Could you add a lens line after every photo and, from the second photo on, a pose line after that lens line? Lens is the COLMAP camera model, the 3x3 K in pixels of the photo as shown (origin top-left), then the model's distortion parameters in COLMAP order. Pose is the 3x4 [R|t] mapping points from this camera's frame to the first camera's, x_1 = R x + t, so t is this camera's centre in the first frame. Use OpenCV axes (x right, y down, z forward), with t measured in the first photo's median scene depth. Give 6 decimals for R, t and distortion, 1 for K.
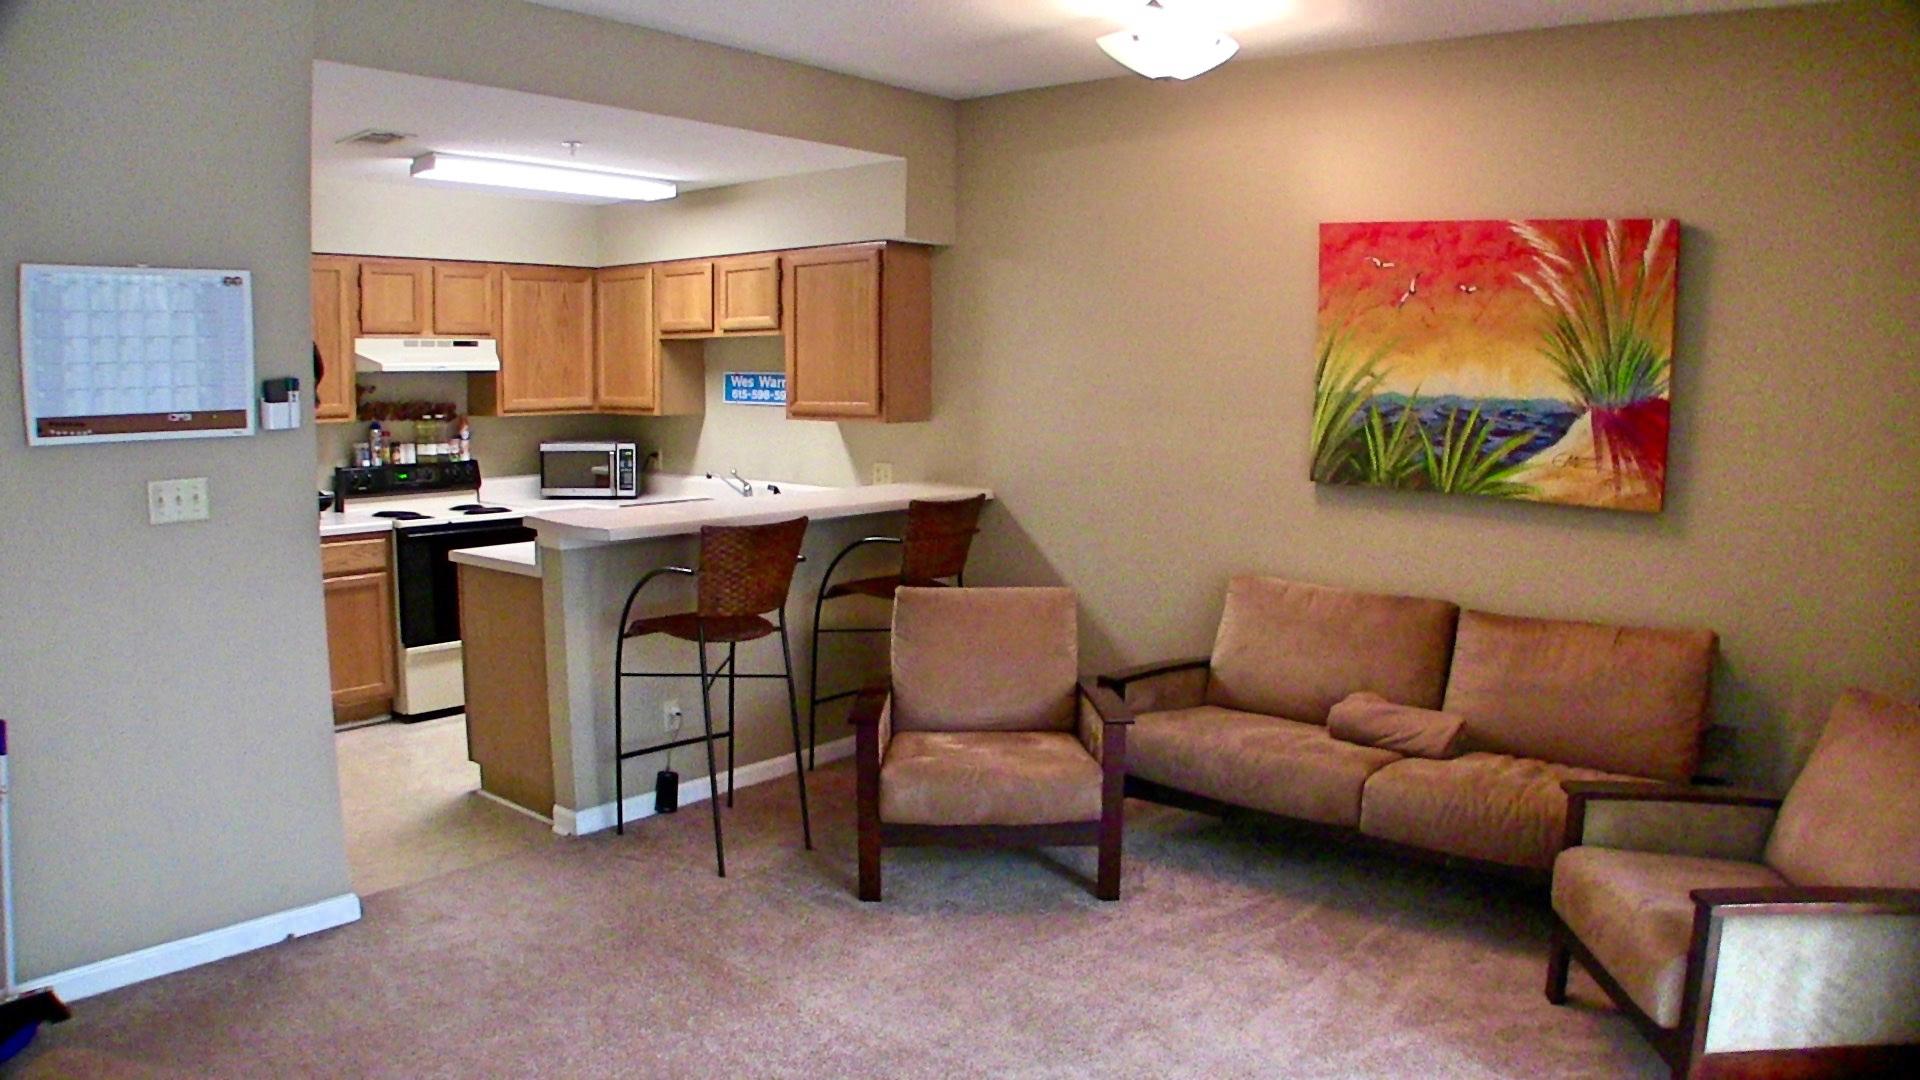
lens RADIAL K [[1361.6, 0, 960.0], [0, 1361.6, 540.0], [0, 0, 1]] dist [-0.192005, 0.002034]
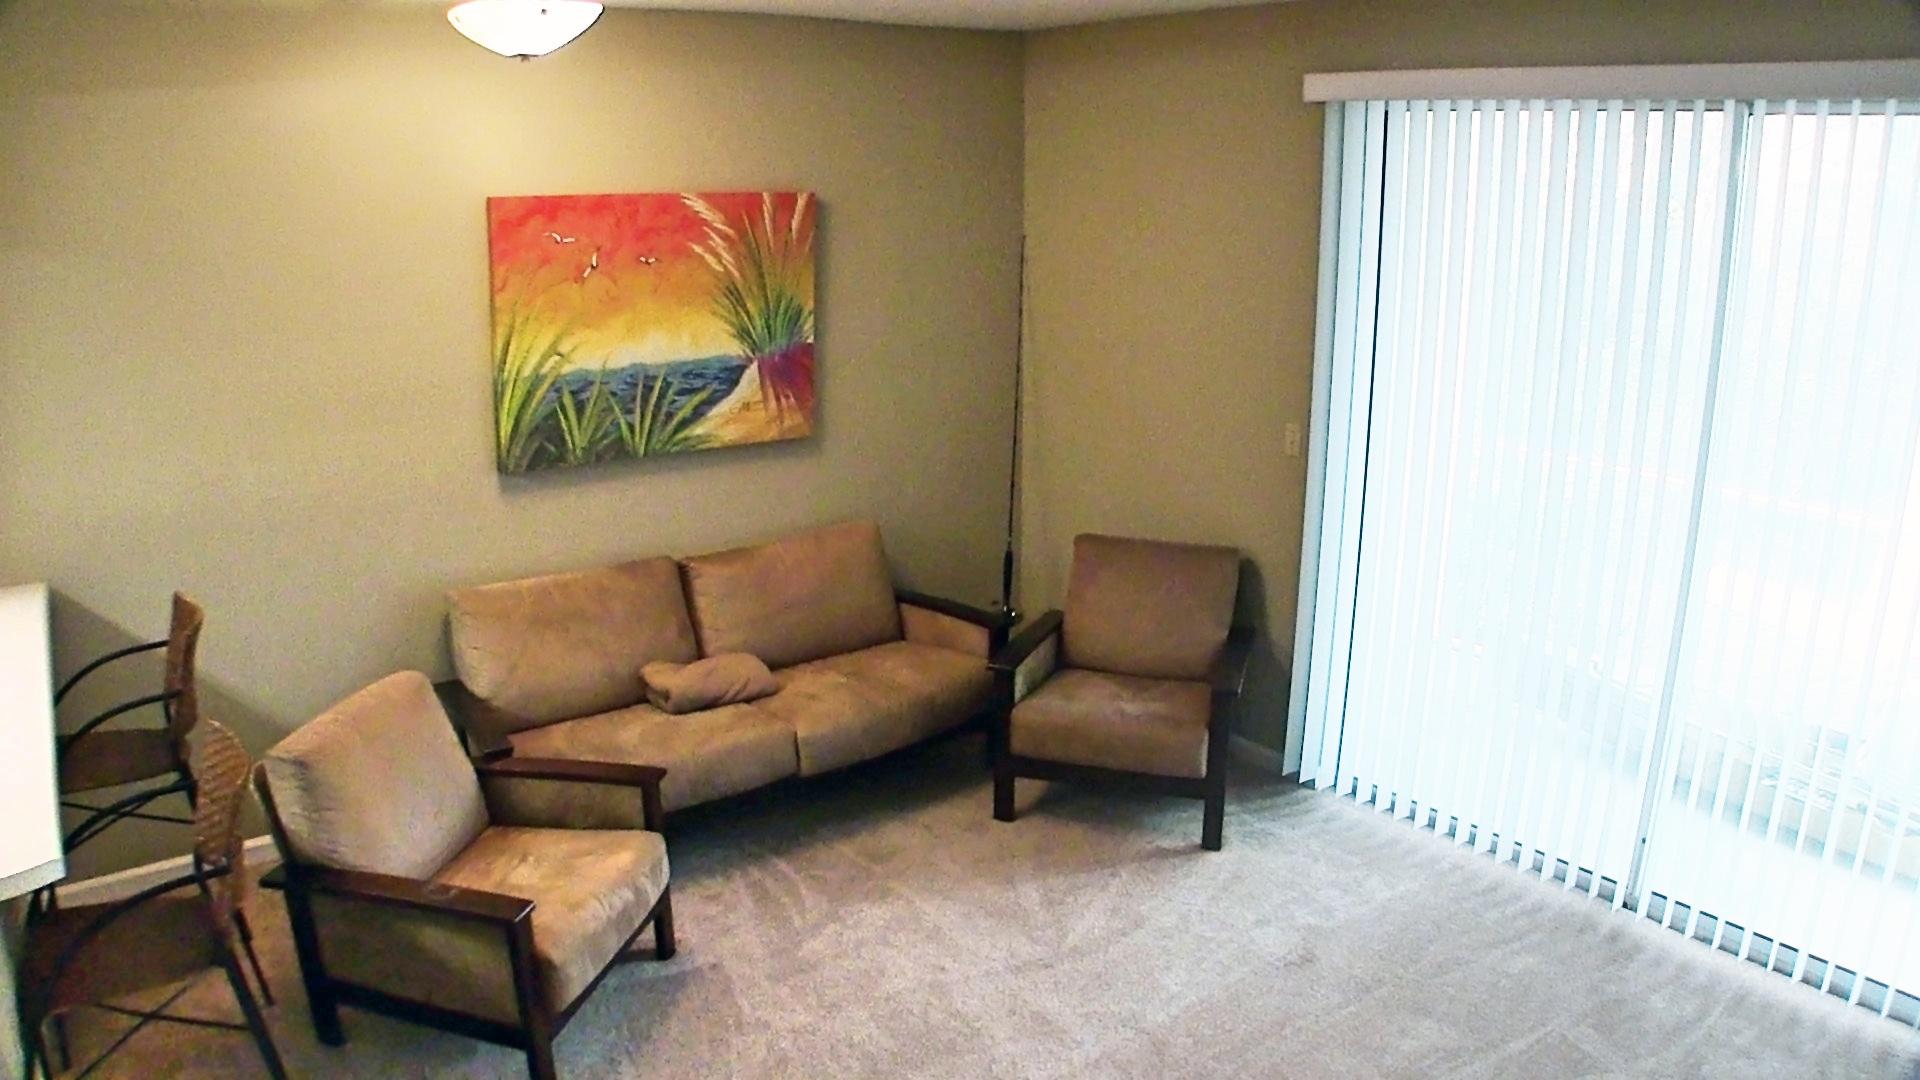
lens RADIAL K [[1351.4, 0, 960.0], [0, 1351.4, 540.0], [0, 0, 1]] dist [-0.193740, 0.007486]
pose [[0.235690, -0.263797, 0.935340, -0.592322], [0.126077, 0.962620, 0.239721, -0.198684], [-0.963615, 0.061425, 0.260139, 0.504023]]
